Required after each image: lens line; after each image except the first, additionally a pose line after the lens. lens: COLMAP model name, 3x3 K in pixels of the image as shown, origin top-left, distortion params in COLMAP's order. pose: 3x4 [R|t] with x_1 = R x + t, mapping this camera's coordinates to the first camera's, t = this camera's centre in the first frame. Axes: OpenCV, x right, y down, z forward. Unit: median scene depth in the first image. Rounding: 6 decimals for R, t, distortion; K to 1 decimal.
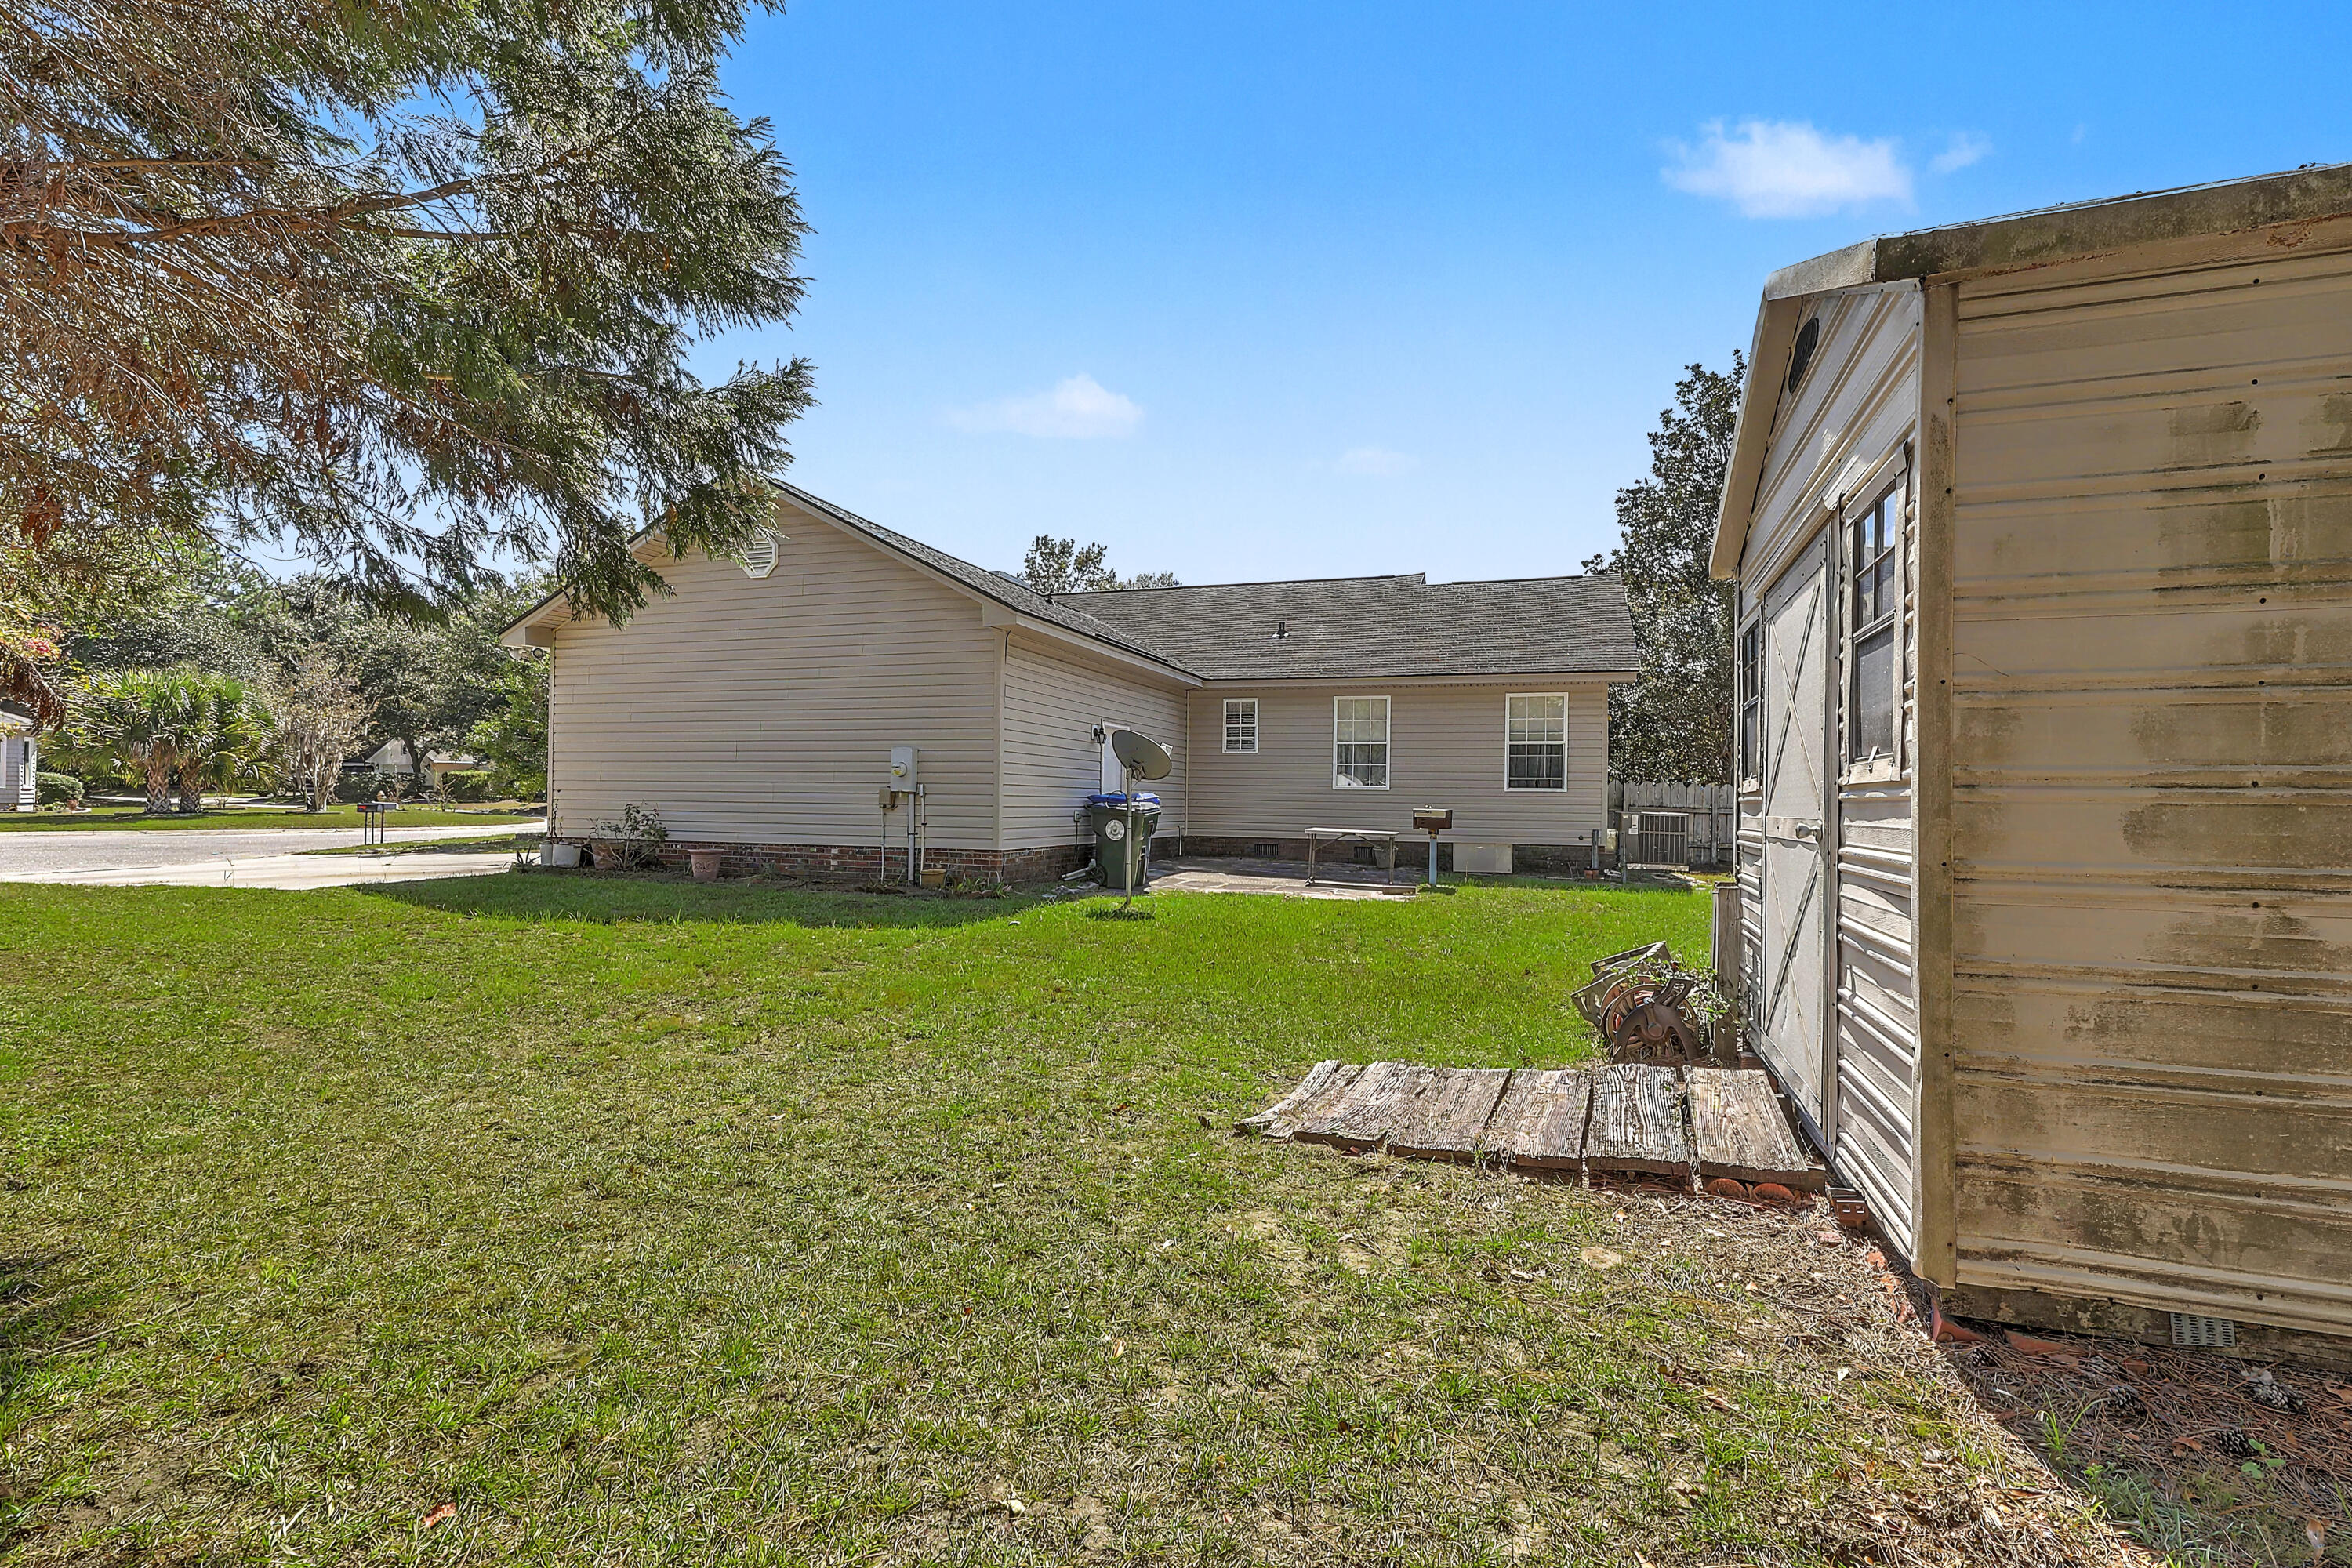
lens RADIAL K [[1074.8, 0, 1187.6], [0, 1074.8, 791.1], [0, 0, 1]] dist [-0.000358, 0.000851]
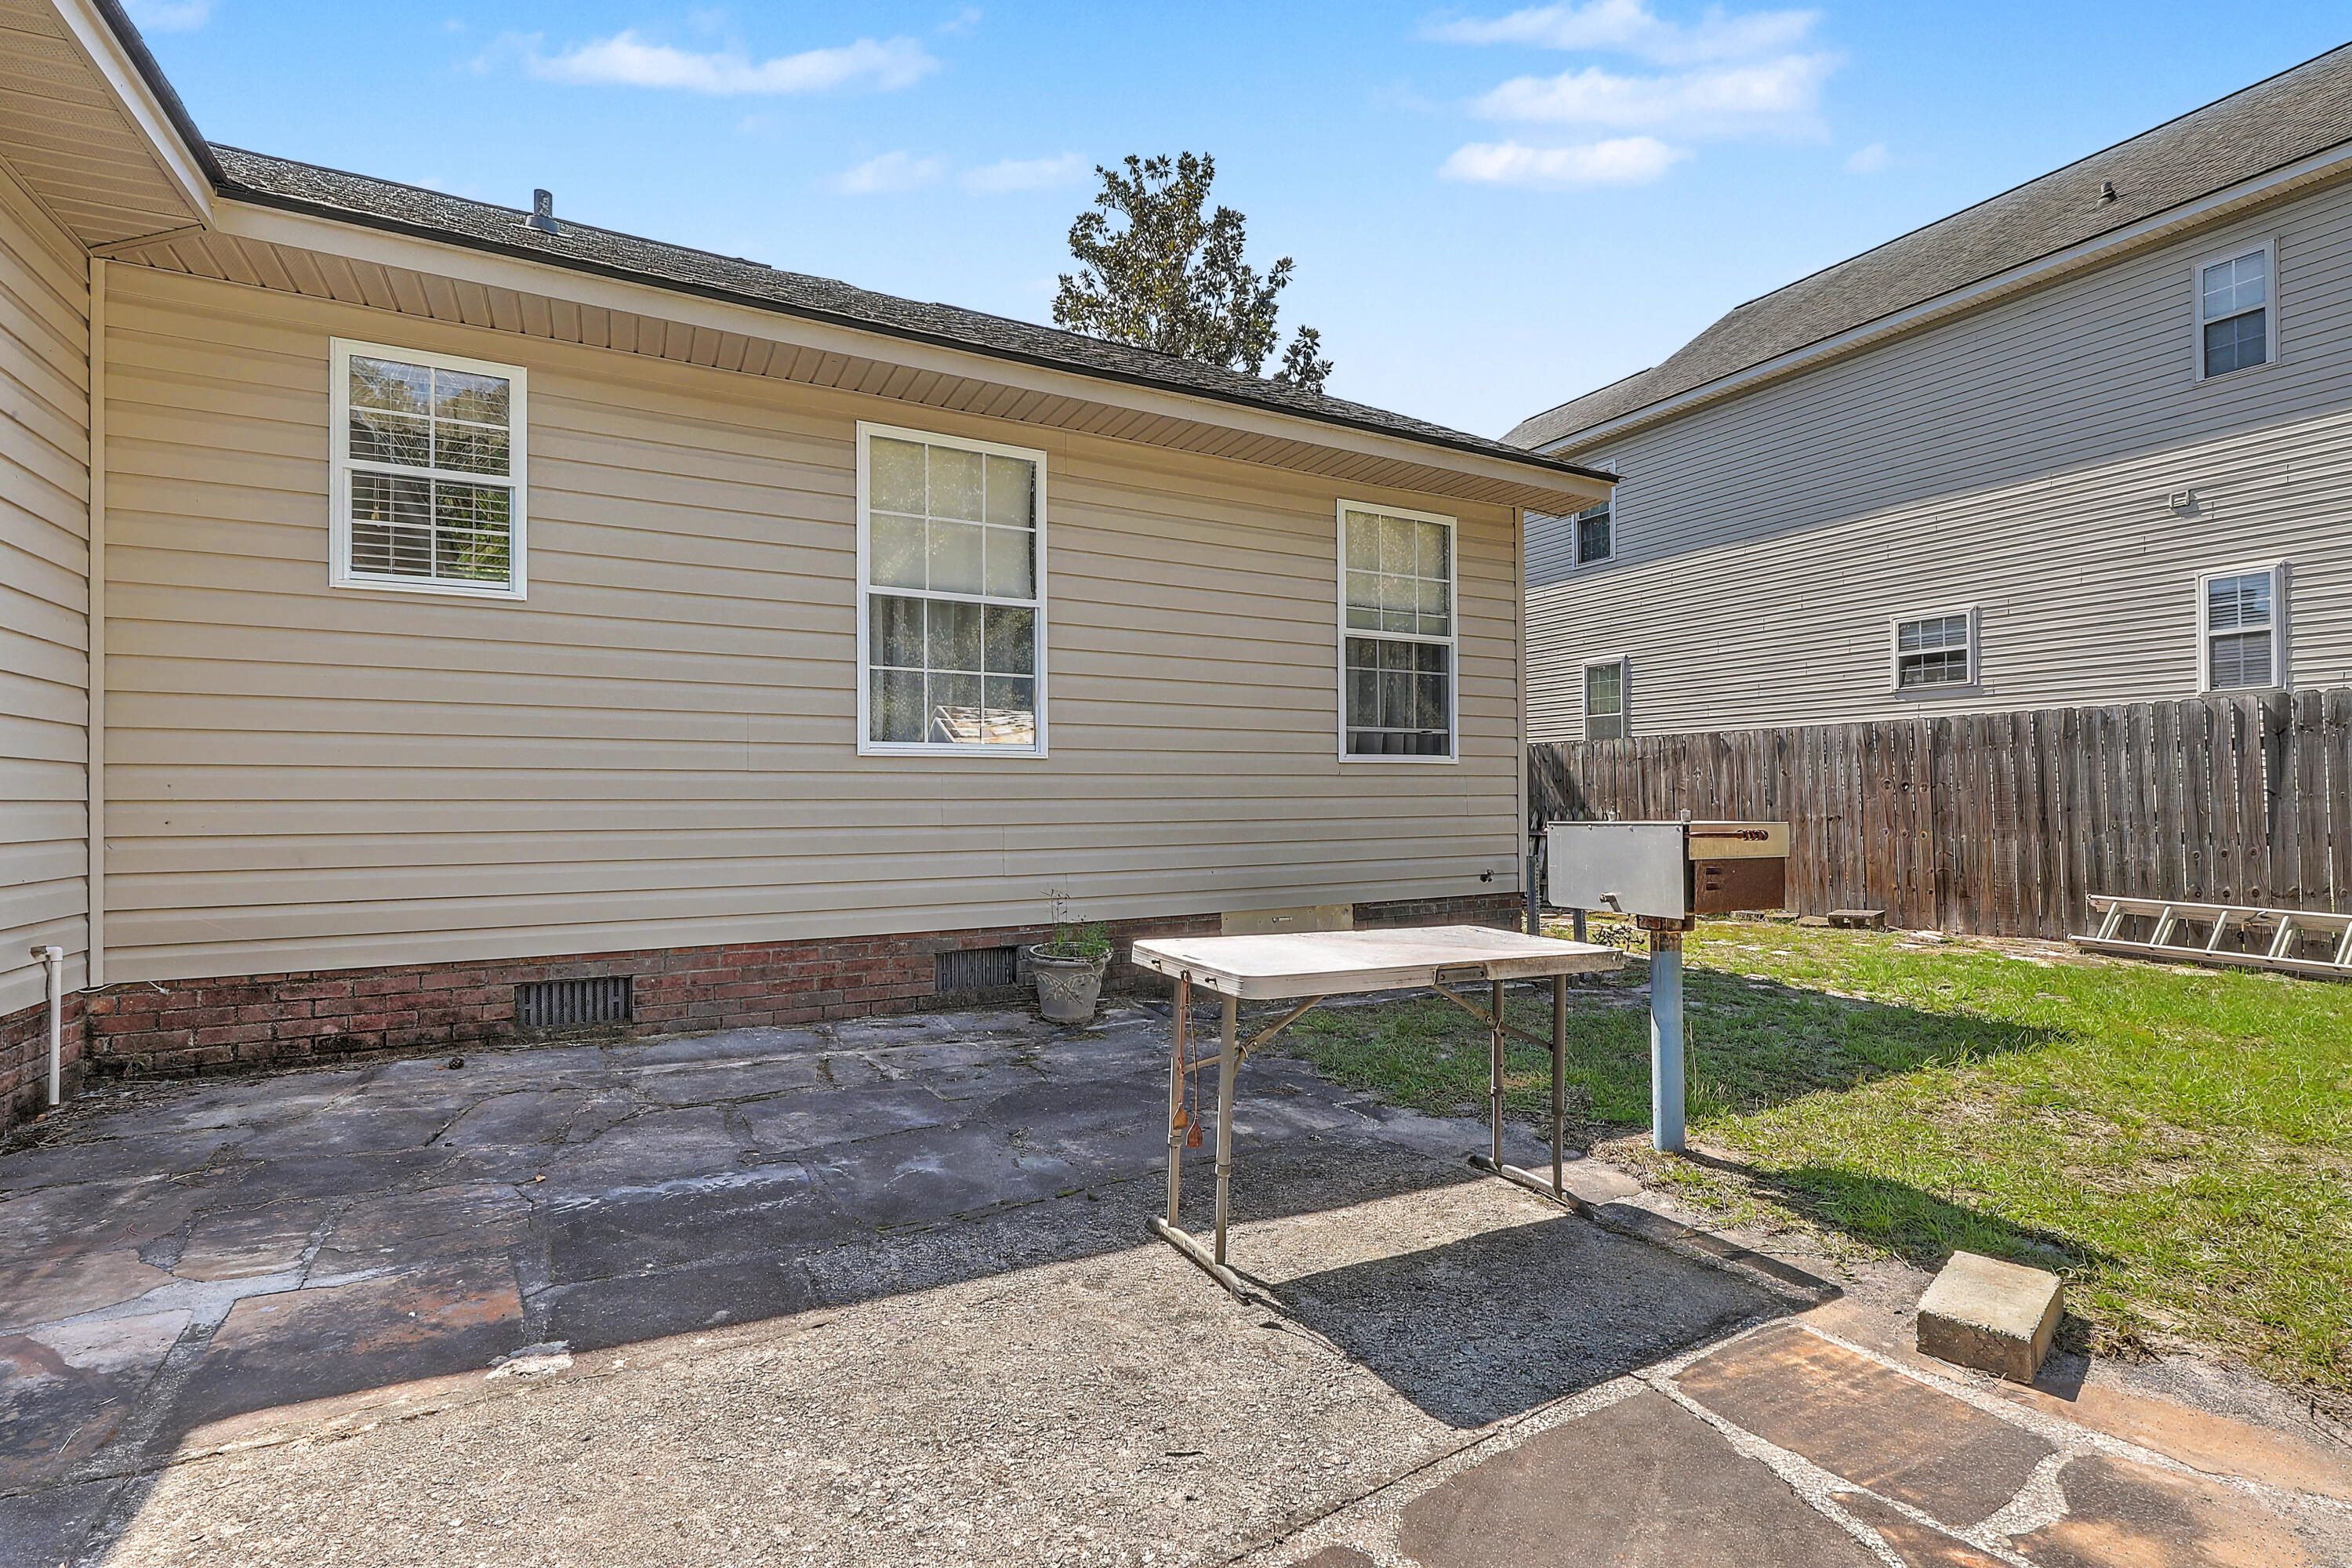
lens RADIAL K [[1074.8, 0, 1187.6], [0, 1074.8, 791.1], [0, 0, 1]] dist [-0.000358, 0.000851]
pose [[0.684677, -0.012141, 0.728746, -0.009500], [0.009692, 0.999925, 0.007554, 0.007542], [-0.728782, 0.001891, 0.684743, 0.940586]]
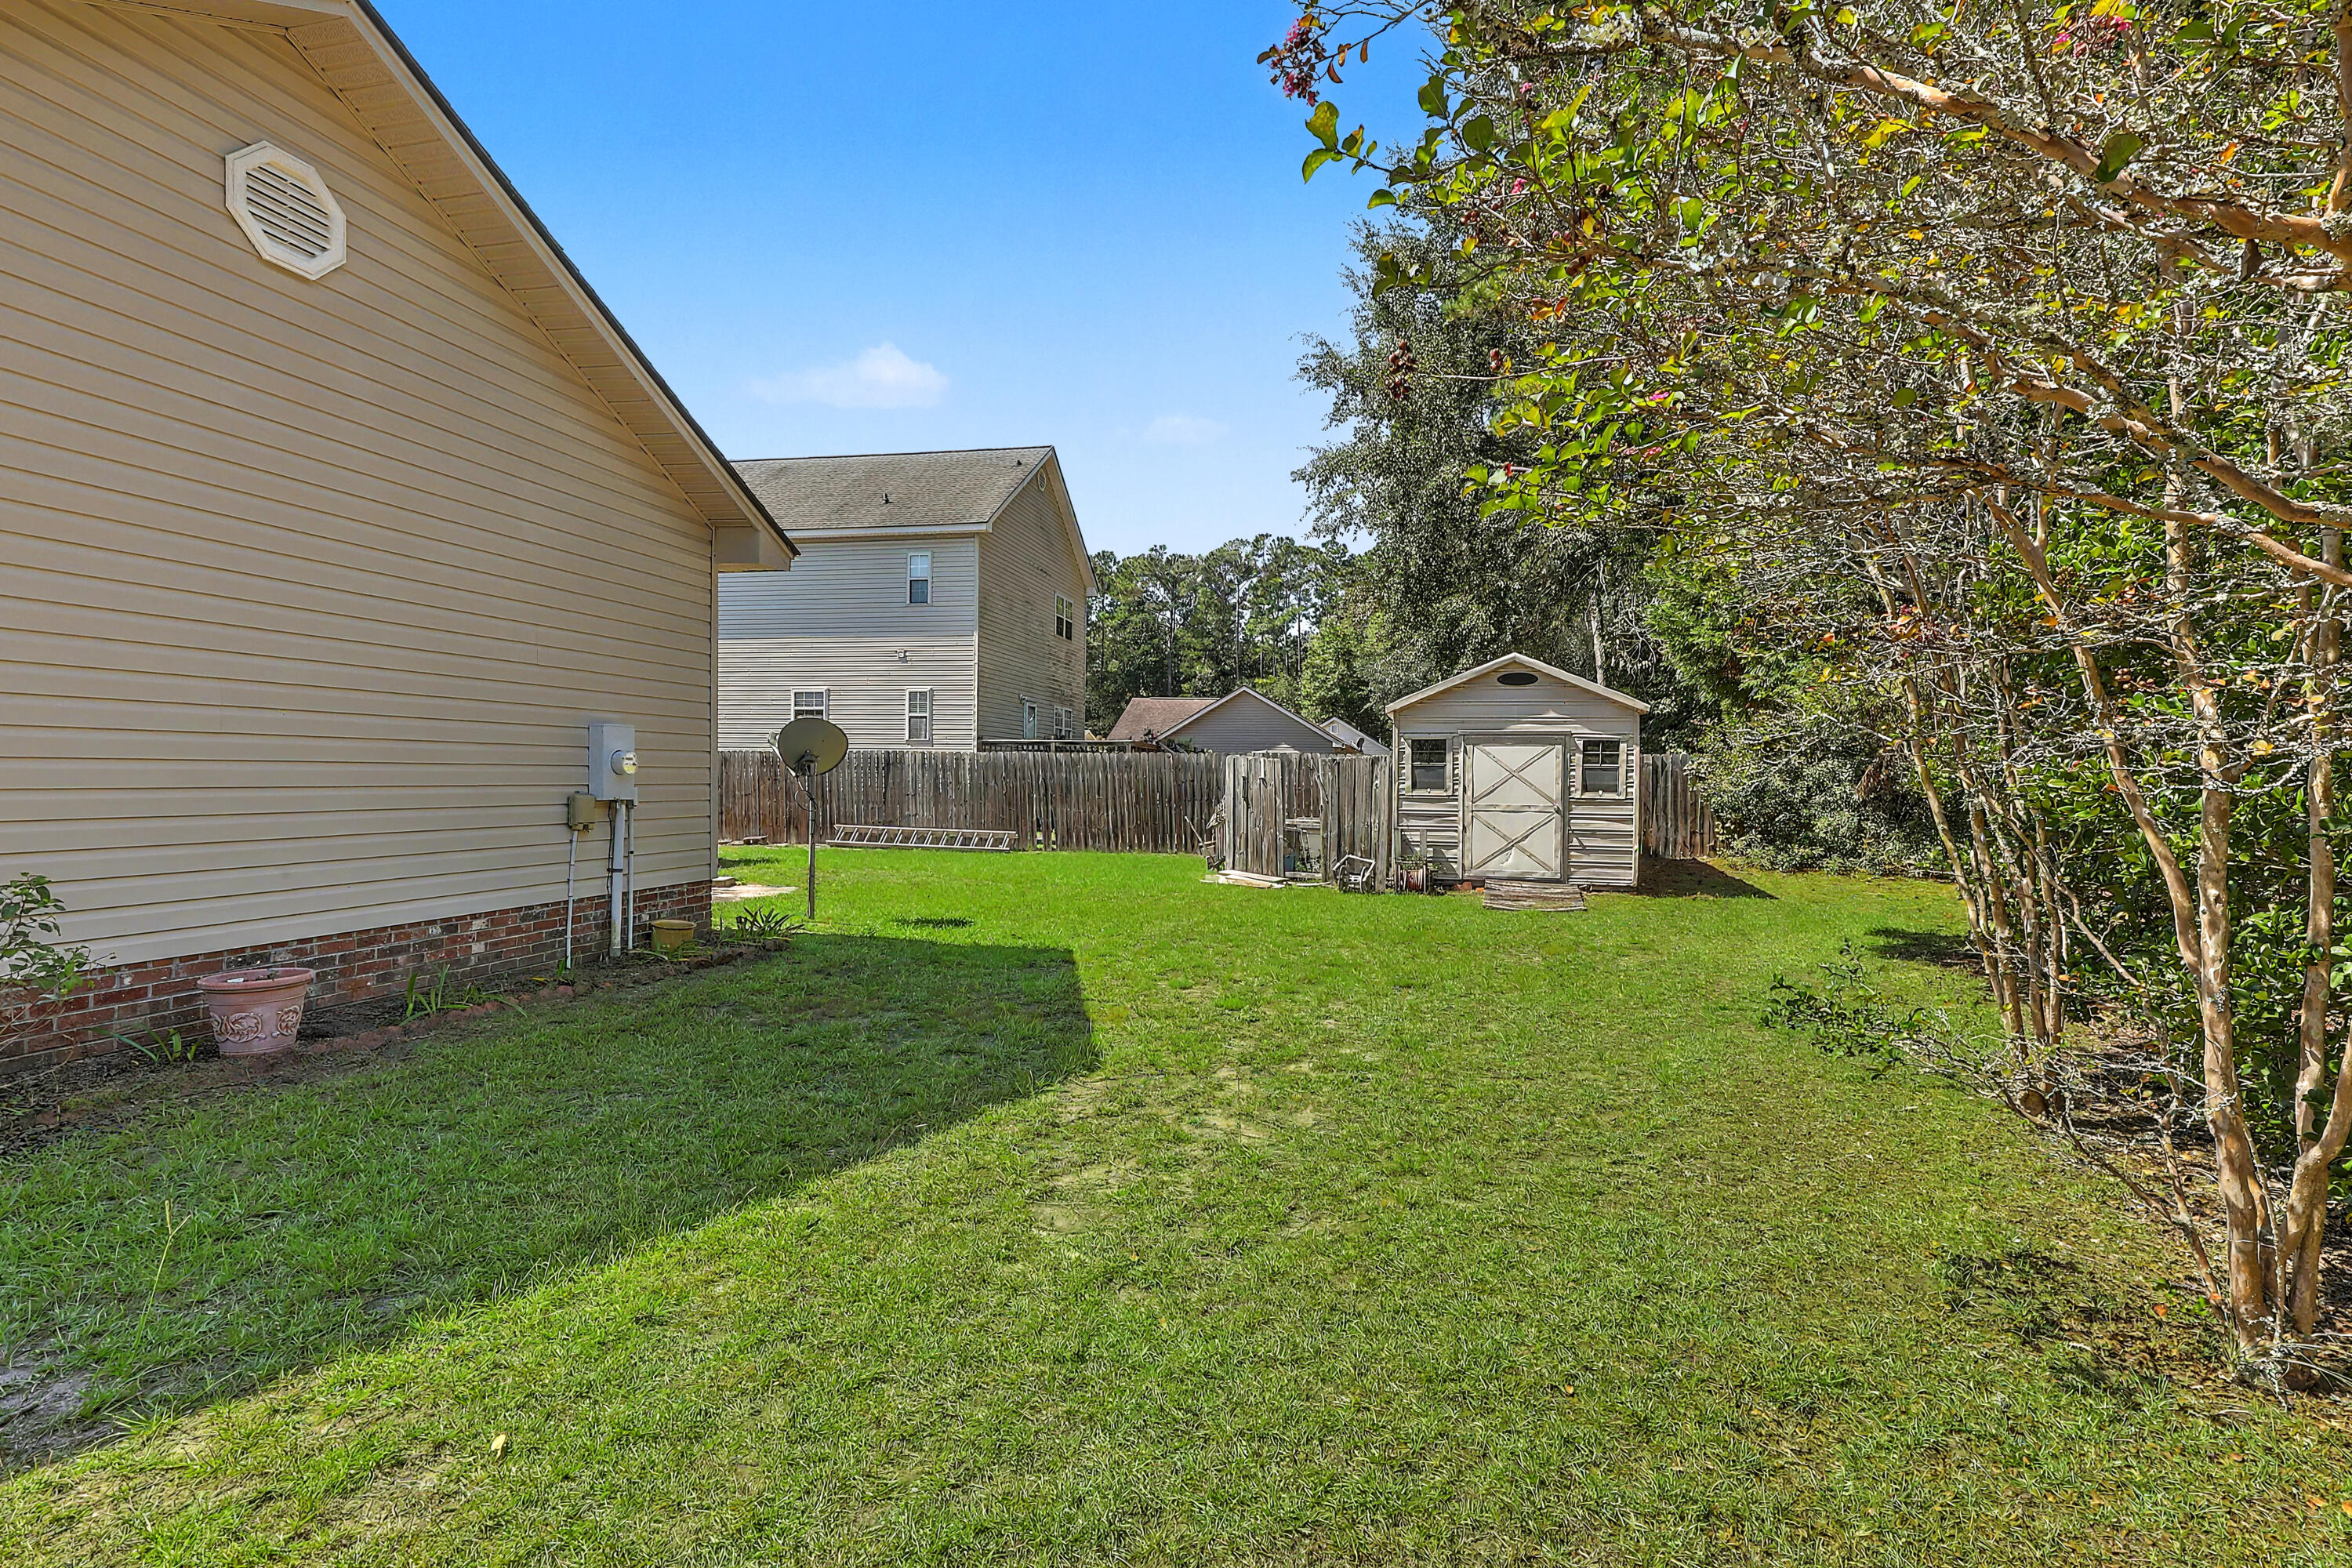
lens RADIAL K [[1092.2, 0, 1196.6], [0, 1092.2, 777.2], [0, 0, 1]] dist [-0.000274, 0.000073]
pose [[-0.113293, -0.015838, 0.993435, -0.788163], [-0.020713, 0.999693, 0.013576, -0.023121], [-0.993346, -0.019039, -0.113586, 0.667903]]
